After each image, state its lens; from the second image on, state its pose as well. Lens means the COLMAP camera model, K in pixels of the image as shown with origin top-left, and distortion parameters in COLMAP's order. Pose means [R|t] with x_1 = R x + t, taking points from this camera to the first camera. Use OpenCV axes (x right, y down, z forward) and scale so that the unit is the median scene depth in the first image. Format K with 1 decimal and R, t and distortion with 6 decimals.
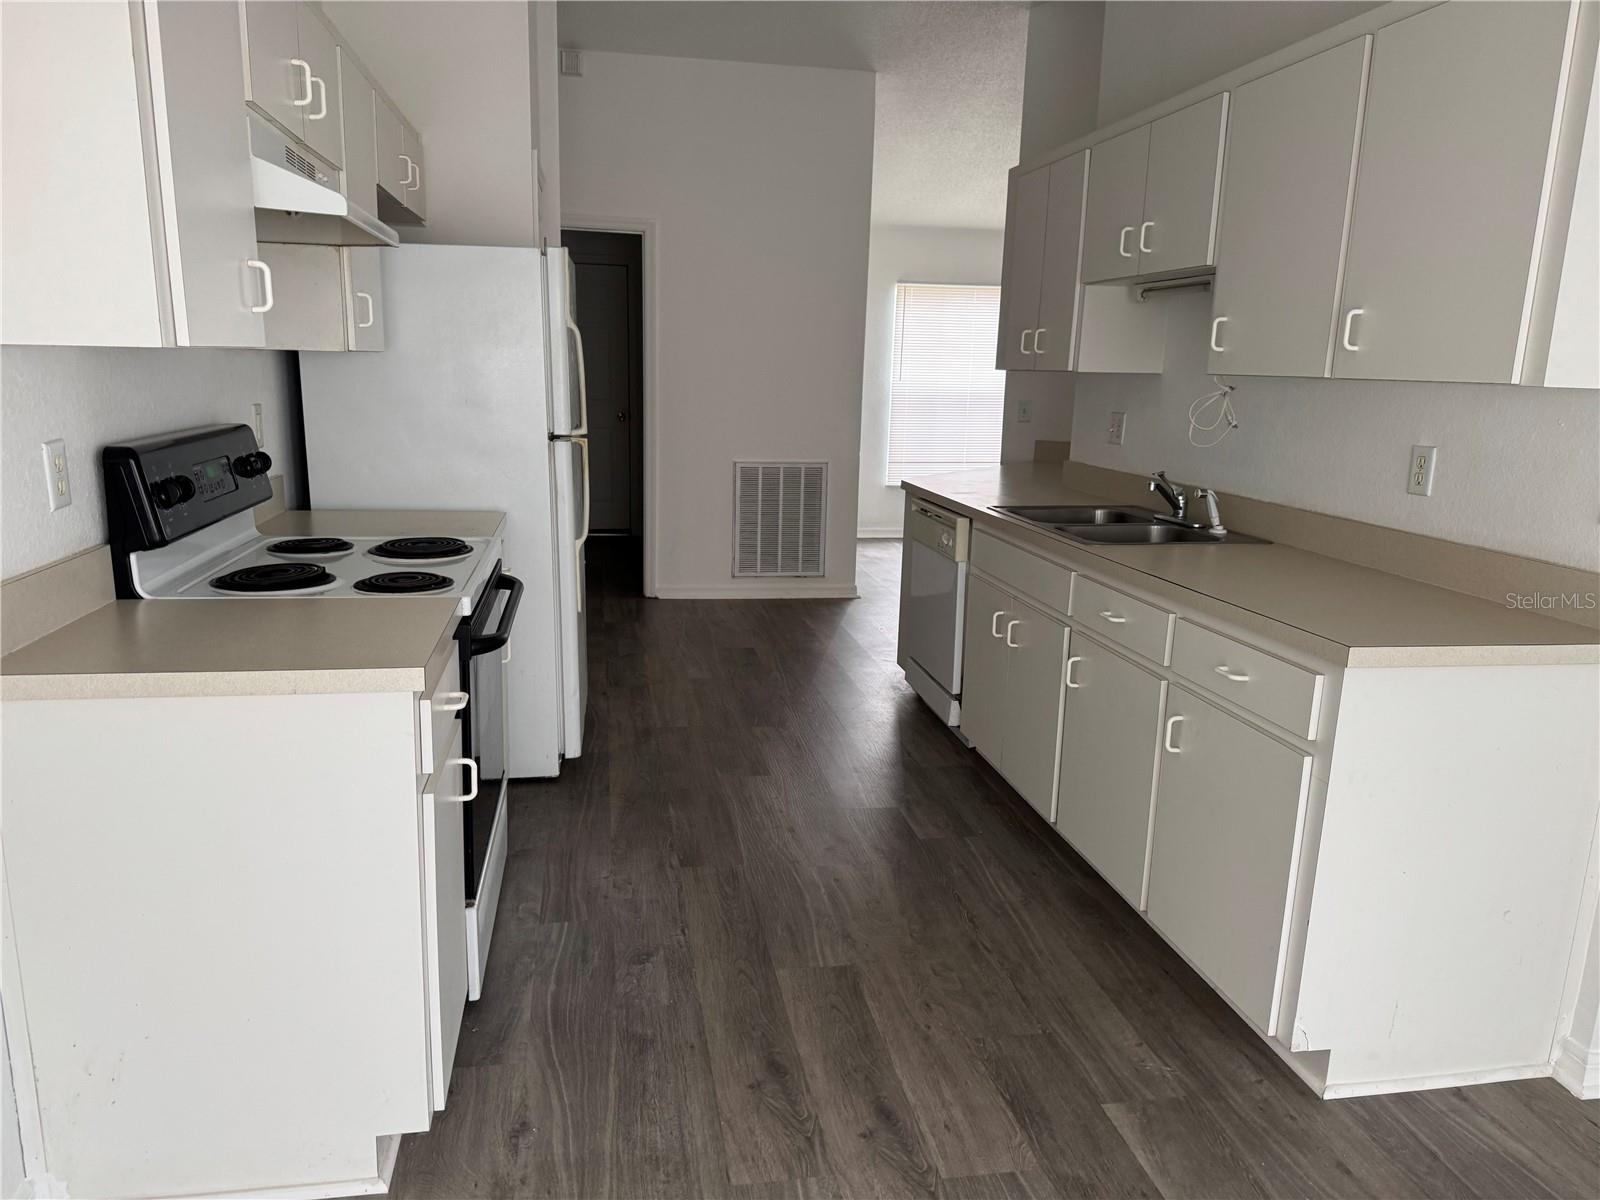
lens RADIAL K [[1106.5, 0, 791.6], [0, 1106.5, 593.2], [0, 0, 1]] dist [0.007213, -0.001942]
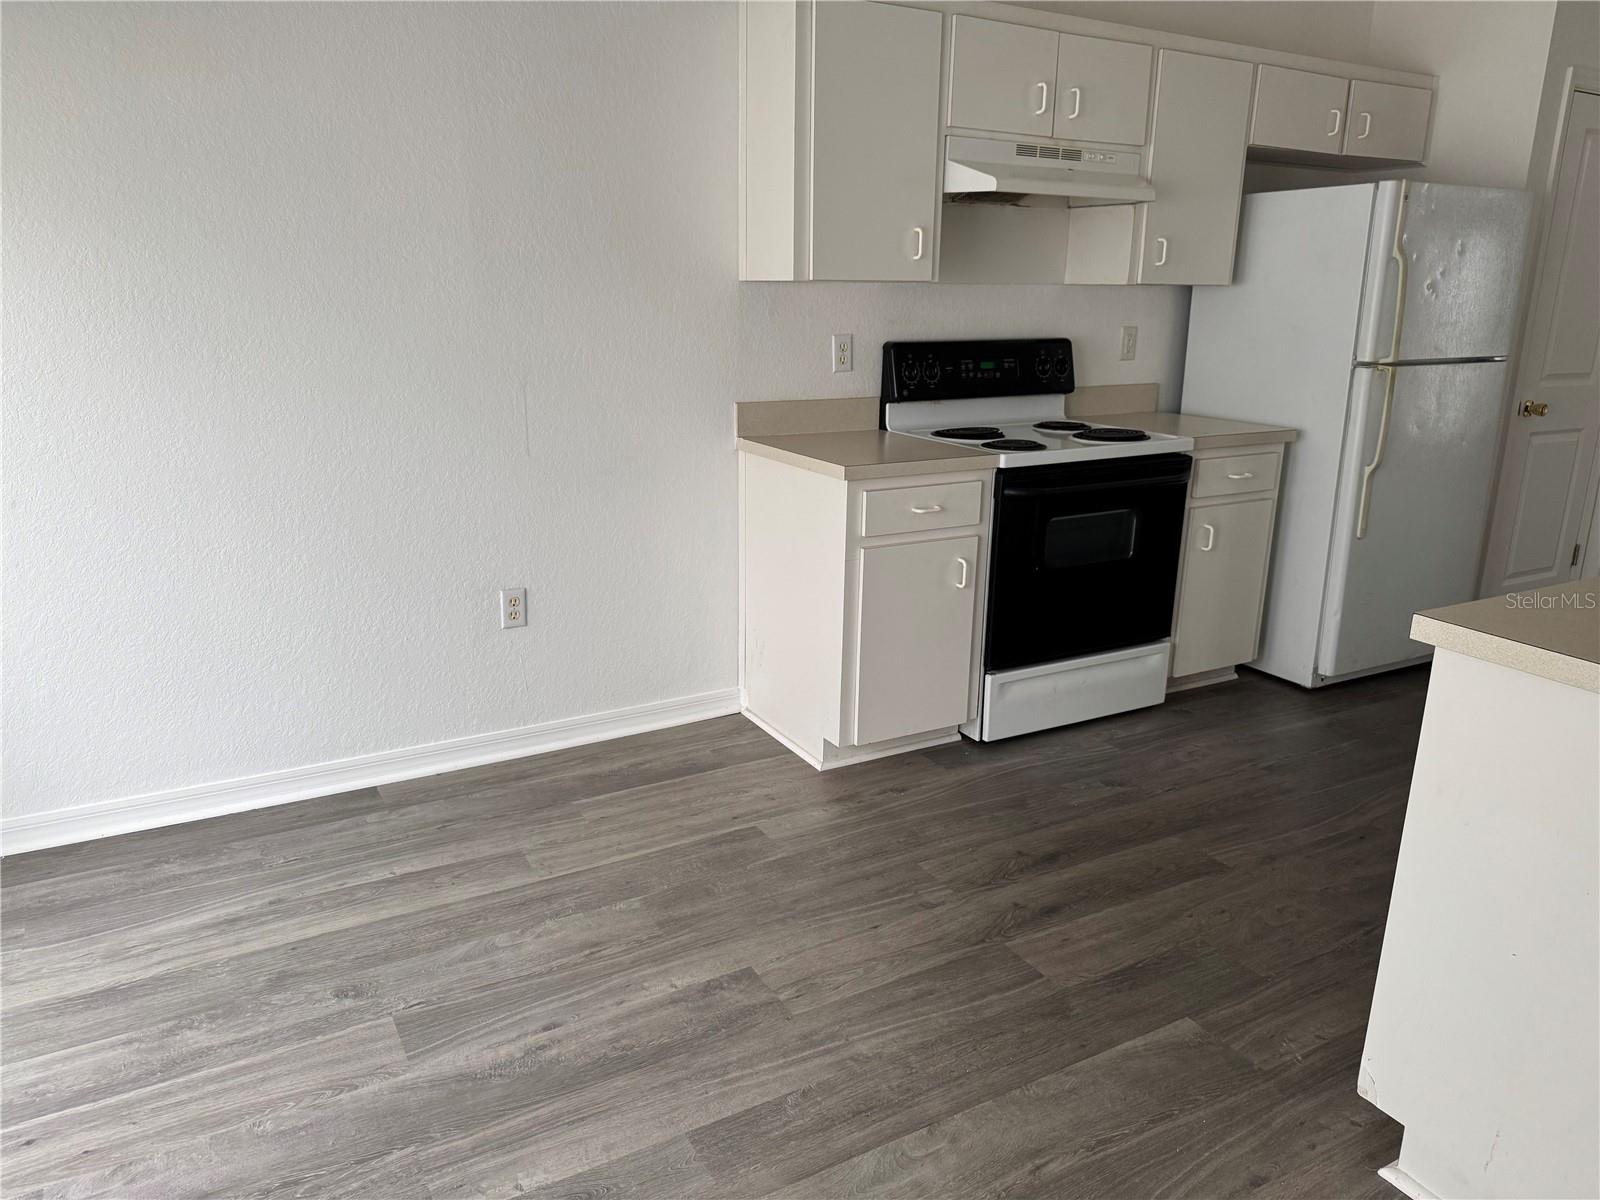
lens RADIAL K [[1106.5, 0, 794.4], [0, 1106.5, 608.8], [0, 0, 1]] dist [0.007213, -0.001942]
pose [[0.333977, 0.242494, -0.910855, 0.901995], [-0.190458, 0.963769, 0.186747, -0.019210], [0.923139, 0.111110, 0.368062, 0.228572]]
